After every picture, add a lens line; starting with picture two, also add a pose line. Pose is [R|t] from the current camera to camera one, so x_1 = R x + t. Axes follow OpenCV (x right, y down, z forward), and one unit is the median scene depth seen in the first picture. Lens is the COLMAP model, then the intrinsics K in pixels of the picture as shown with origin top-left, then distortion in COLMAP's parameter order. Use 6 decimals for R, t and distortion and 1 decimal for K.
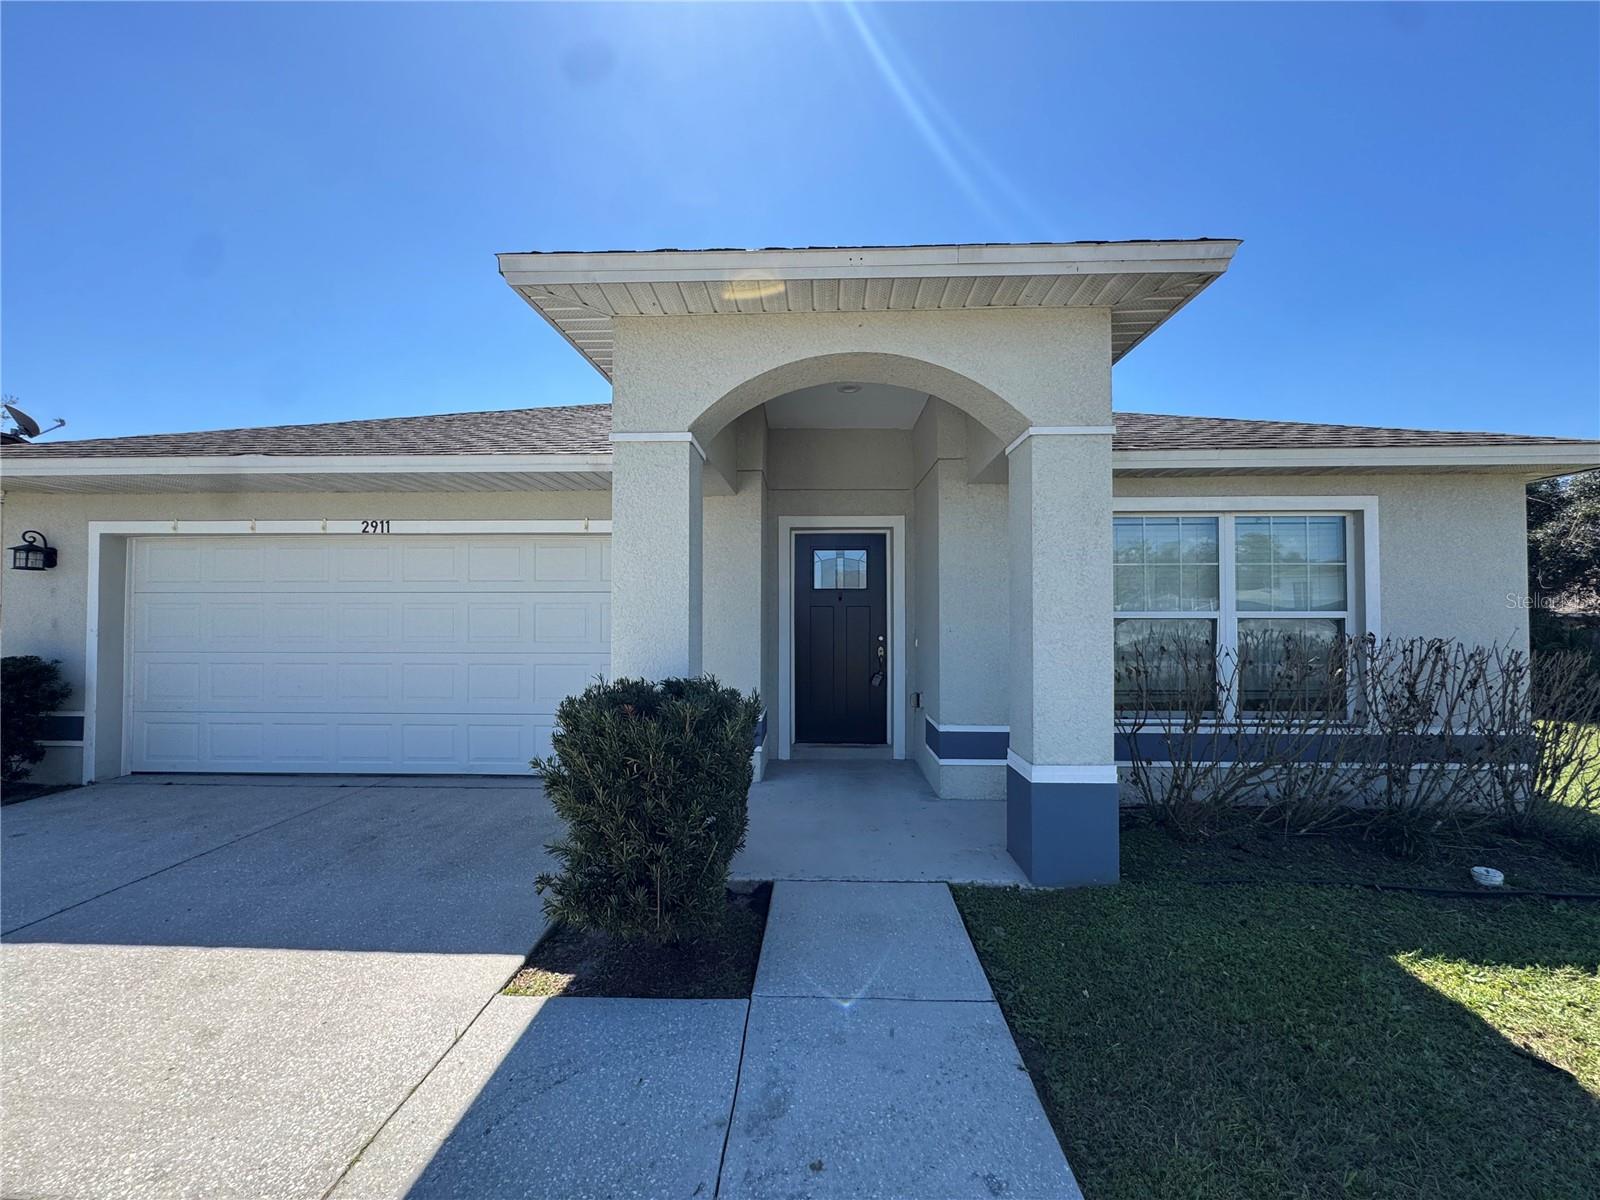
lens RADIAL K [[641.7, 0, 800.0], [0, 641.7, 600.0], [0, 0, 1]] dist [-0.002253, -0.000106]
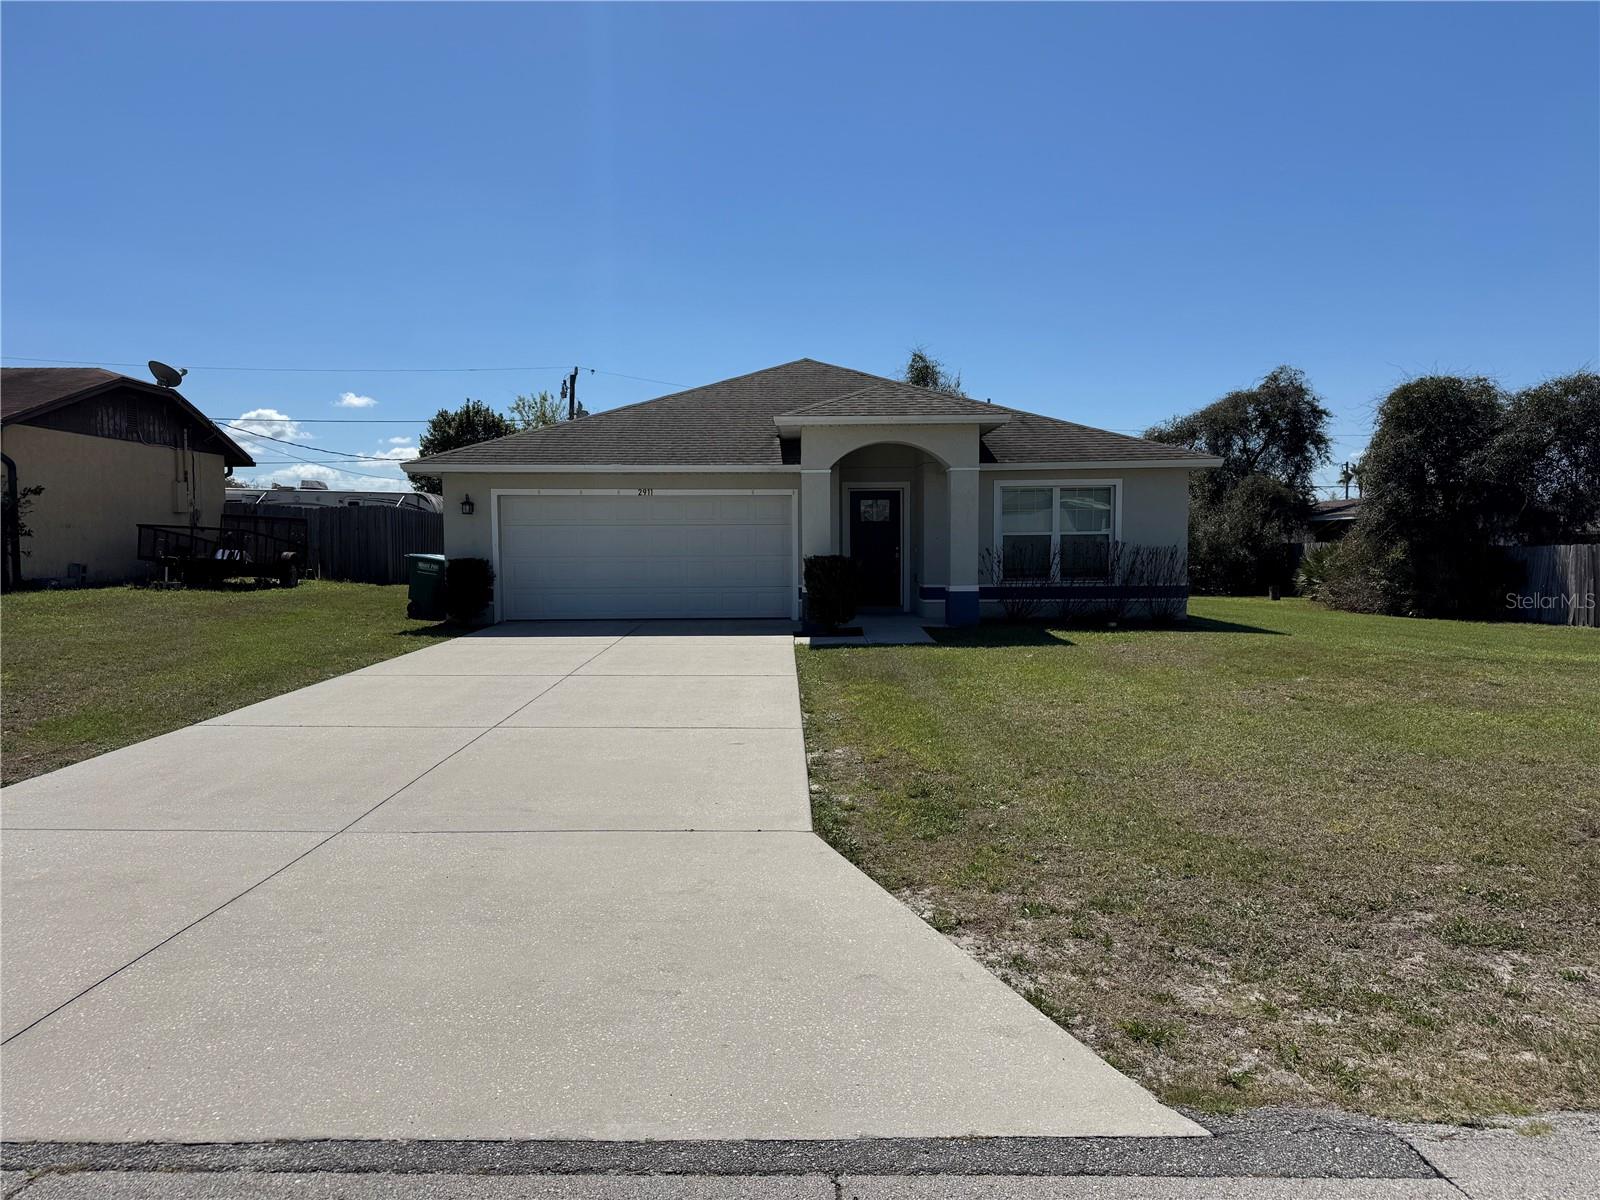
lens RADIAL K [[1116.1, 0, 800.0], [0, 1116.1, 600.0], [0, 0, 1]] dist [0.003122, 0.000167]
pose [[0.998935, -0.009902, 0.045059, -0.335018], [0.006308, 0.996837, 0.079220, -0.050078], [-0.045701, -0.078852, 0.995838, -2.465067]]
